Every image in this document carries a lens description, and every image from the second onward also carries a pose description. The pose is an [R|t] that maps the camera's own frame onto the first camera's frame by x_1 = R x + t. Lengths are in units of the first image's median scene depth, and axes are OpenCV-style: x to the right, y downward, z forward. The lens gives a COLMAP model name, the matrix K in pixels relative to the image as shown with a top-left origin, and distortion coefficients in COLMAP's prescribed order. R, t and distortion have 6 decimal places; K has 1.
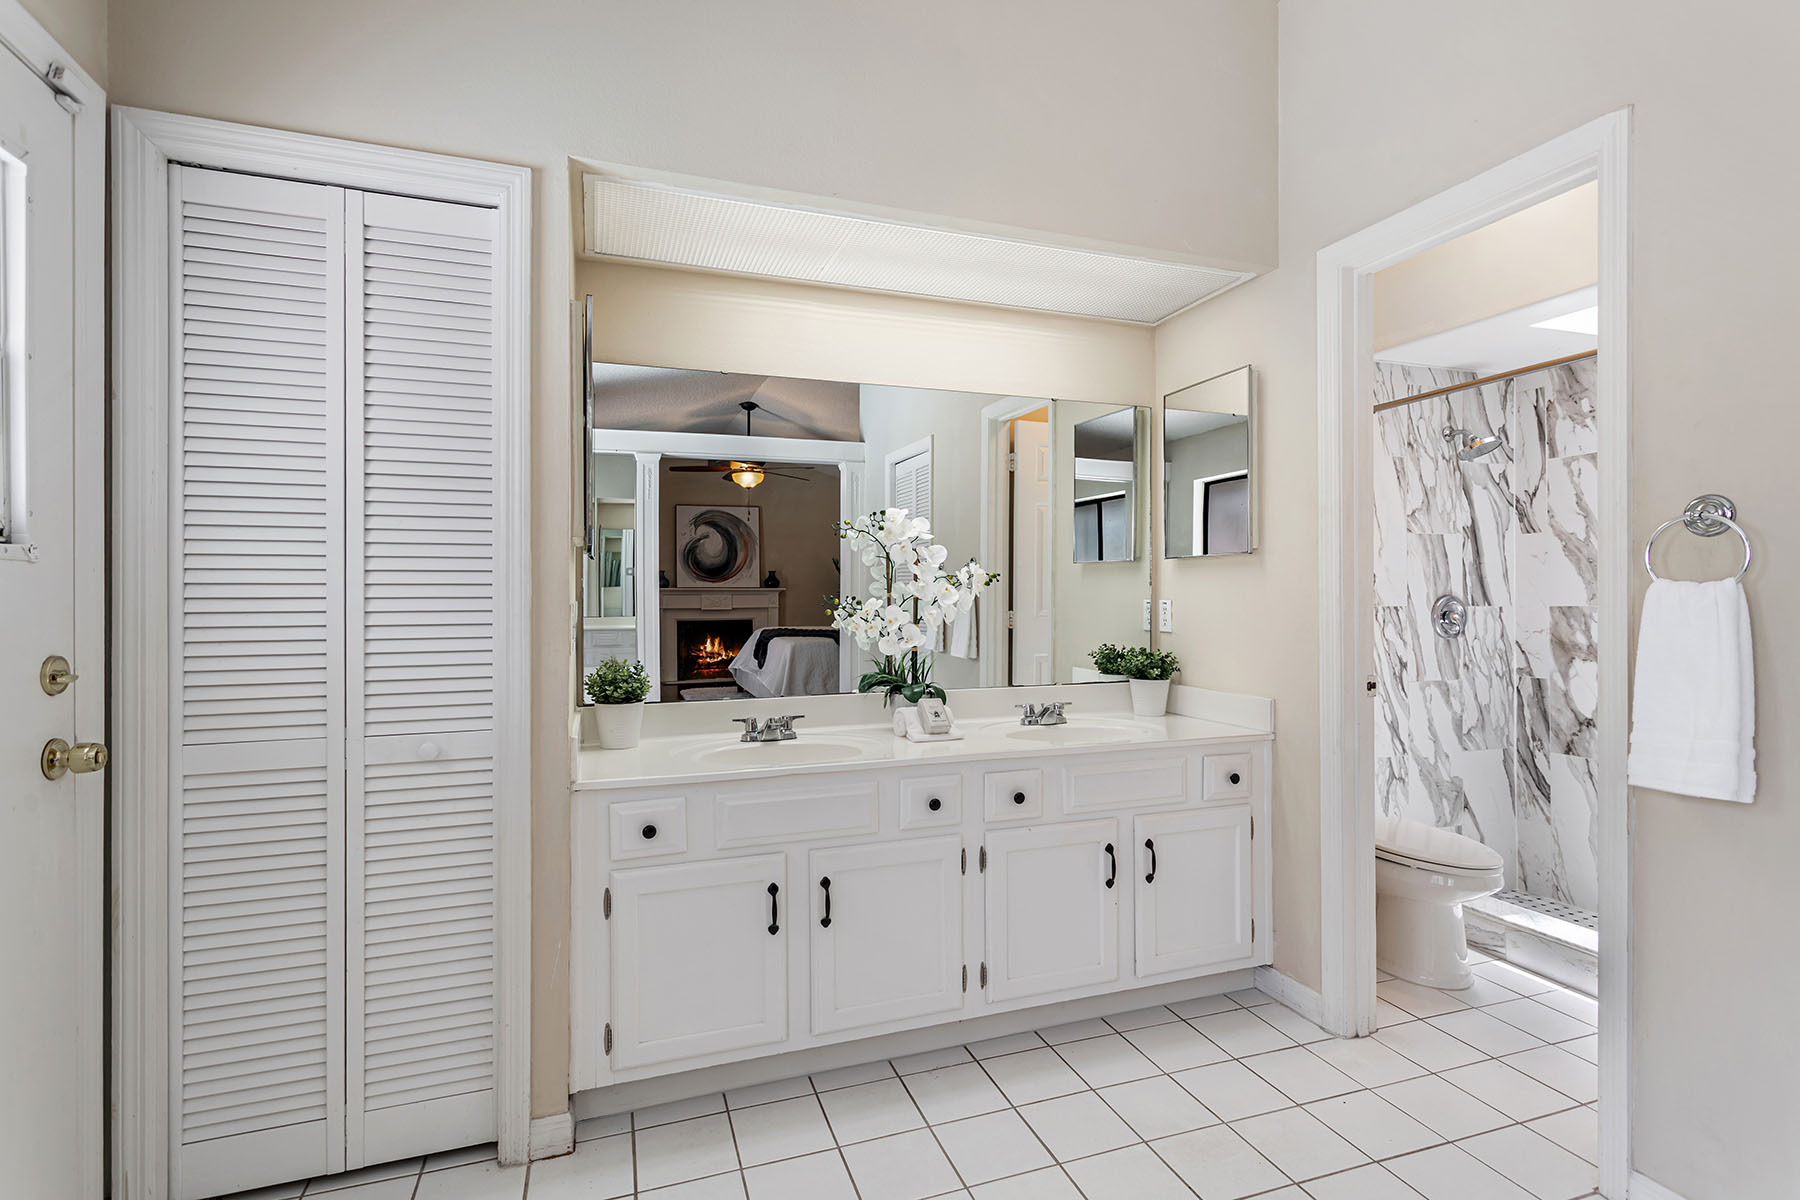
lens RADIAL K [[859.2, 0, 899.6], [0, 859.2, 596.6], [0, 0, 1]] dist [-0.000635, 0.003280]
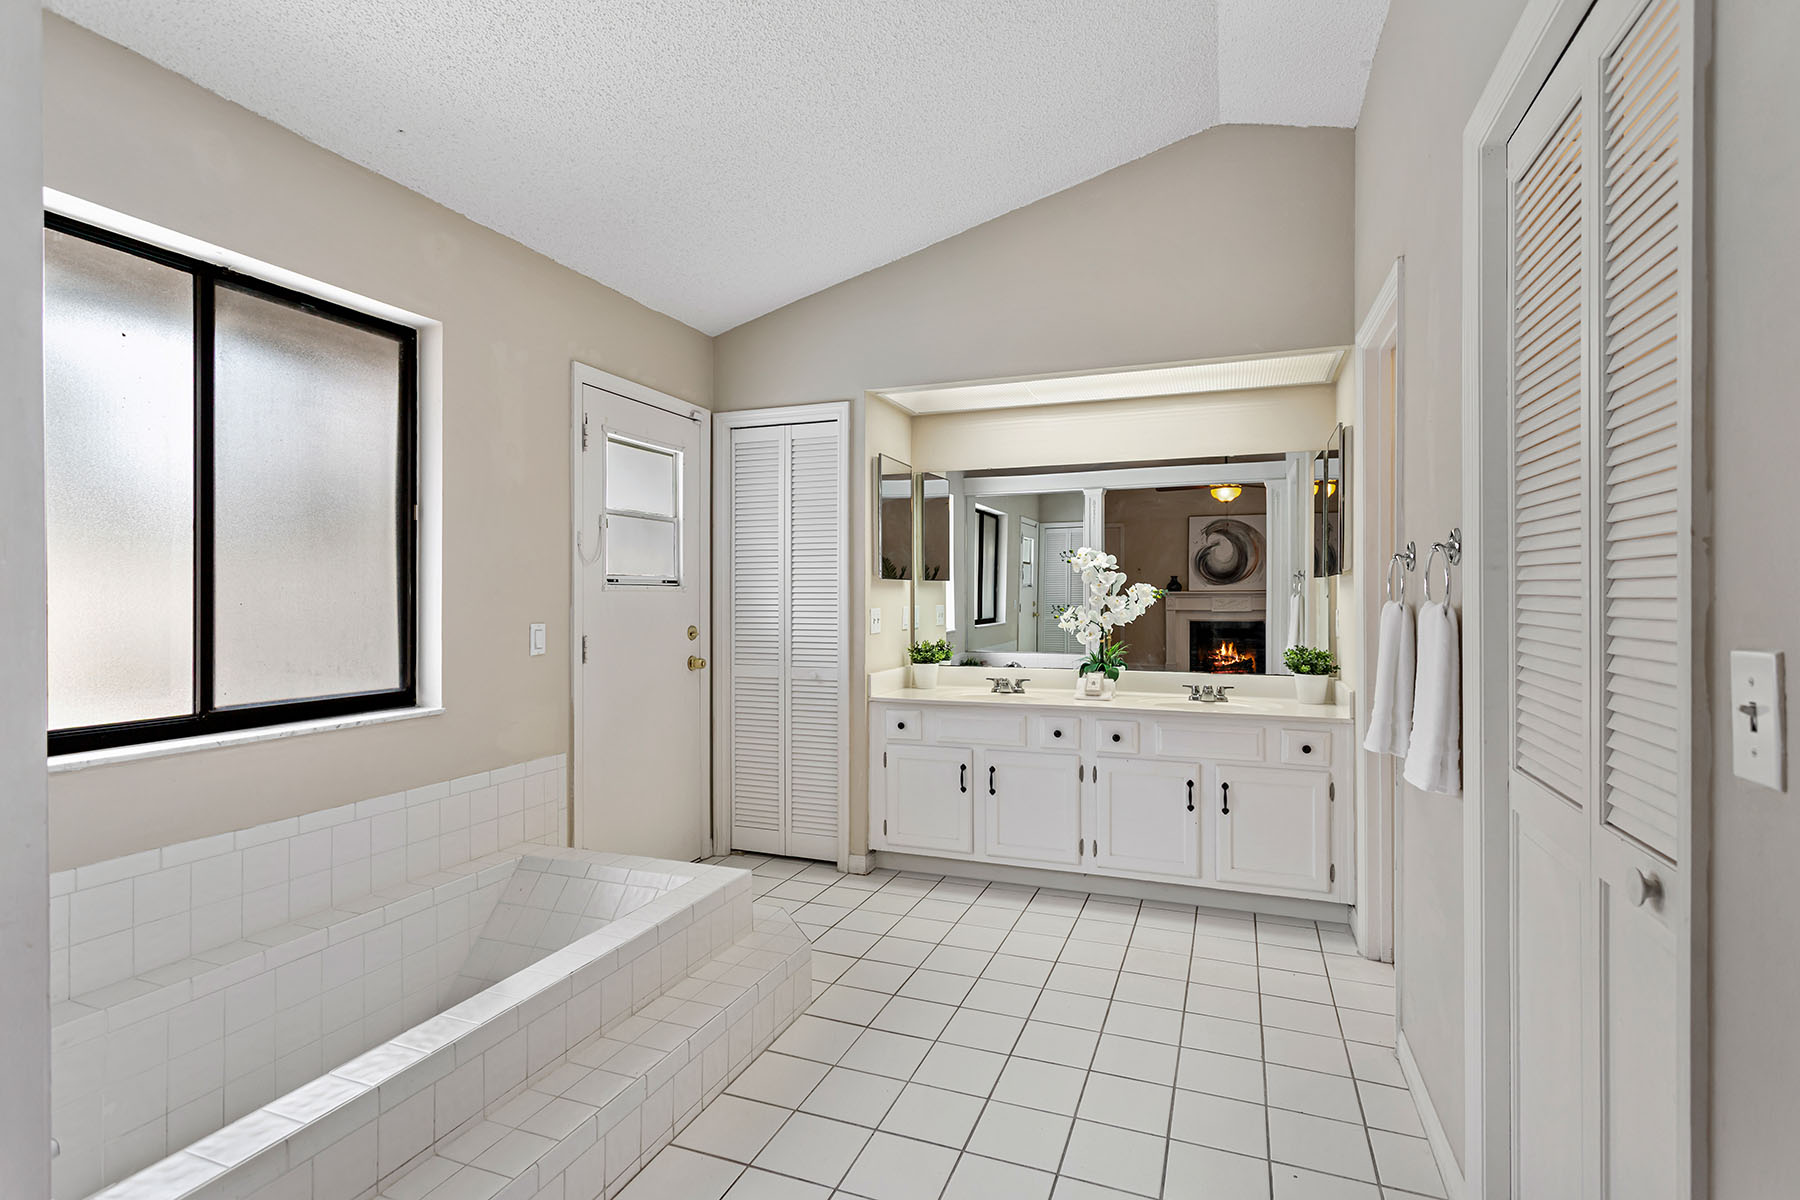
lens RADIAL K [[859.2, 0, 899.6], [0, 859.2, 596.6], [0, 0, 1]] dist [-0.000635, 0.003280]
pose [[0.761081, 0.004209, -0.648644, 0.860956], [-0.003588, 0.999991, 0.002278, -0.021777], [0.648647, 0.000593, 0.761089, -0.433883]]
